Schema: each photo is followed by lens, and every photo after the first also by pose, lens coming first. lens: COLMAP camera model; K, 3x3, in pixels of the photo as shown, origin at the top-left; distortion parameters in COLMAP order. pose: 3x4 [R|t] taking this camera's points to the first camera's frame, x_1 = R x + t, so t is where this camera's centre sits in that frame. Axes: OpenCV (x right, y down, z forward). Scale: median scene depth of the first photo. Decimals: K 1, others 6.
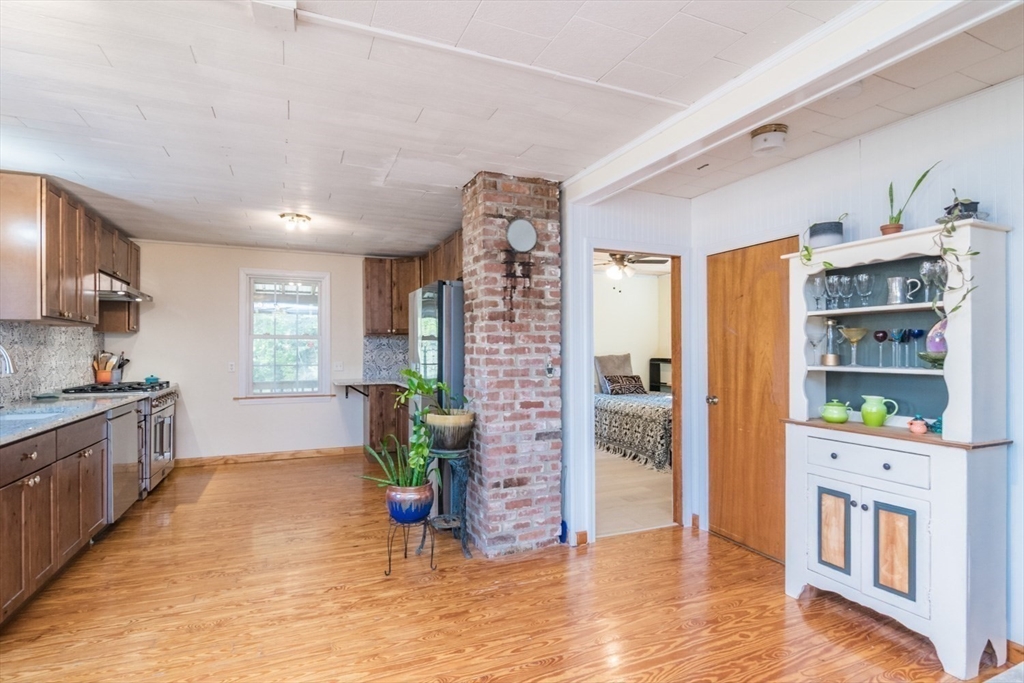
lens RADIAL K [[512.6, 0, 495.7], [0, 512.6, 347.9], [0, 0, 1]] dist [-0.012900, -0.001966]
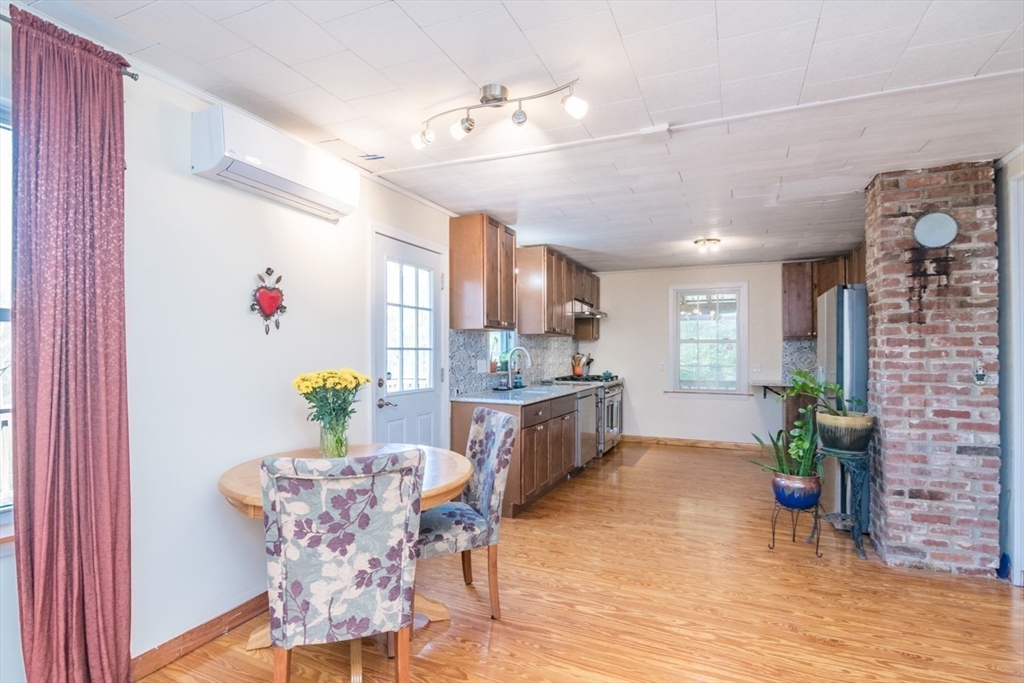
lens RADIAL K [[496.3, 0, 489.4], [0, 496.3, 351.1], [0, 0, 1]] dist [0.001573, 0.000329]
pose [[0.662946, 0.000775, -0.748667, 0.182234], [0.000289, 0.999999, 0.001291, -0.001717], [0.748667, -0.001072, 0.662945, -0.192545]]
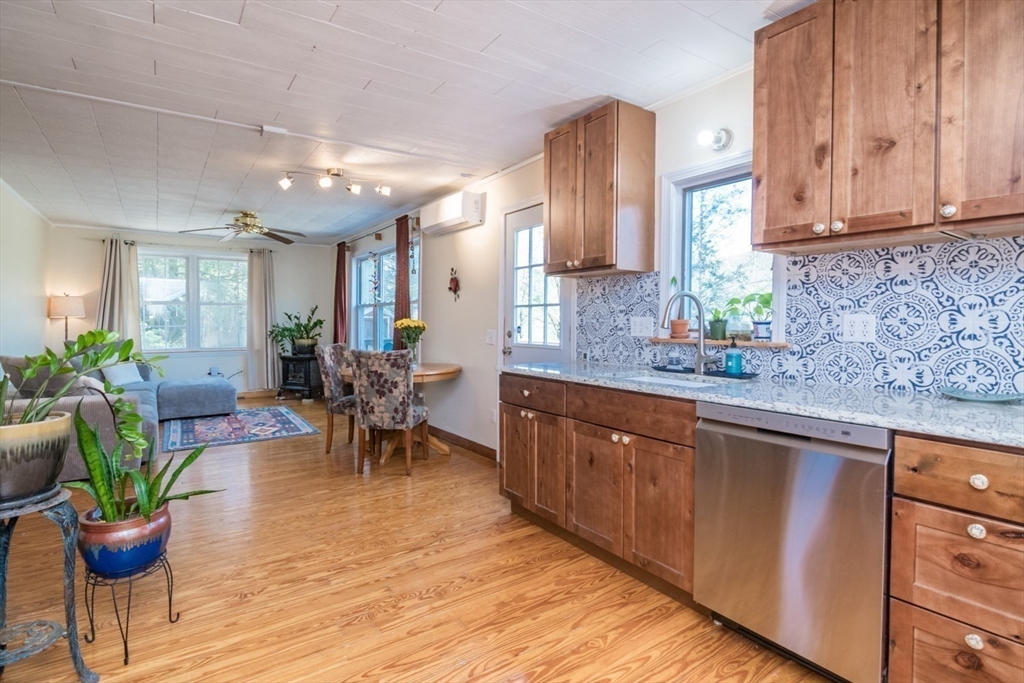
lens RADIAL K [[478.4, 0, 499.9], [0, 478.4, 331.0], [0, 0, 1]] dist [0.000449, -0.000389]
pose [[-0.972976, 0.005168, -0.230850, -0.443203], [0.000974, 0.999832, 0.018279, 0.035302], [0.230906, 0.017561, -0.972818, 1.543188]]
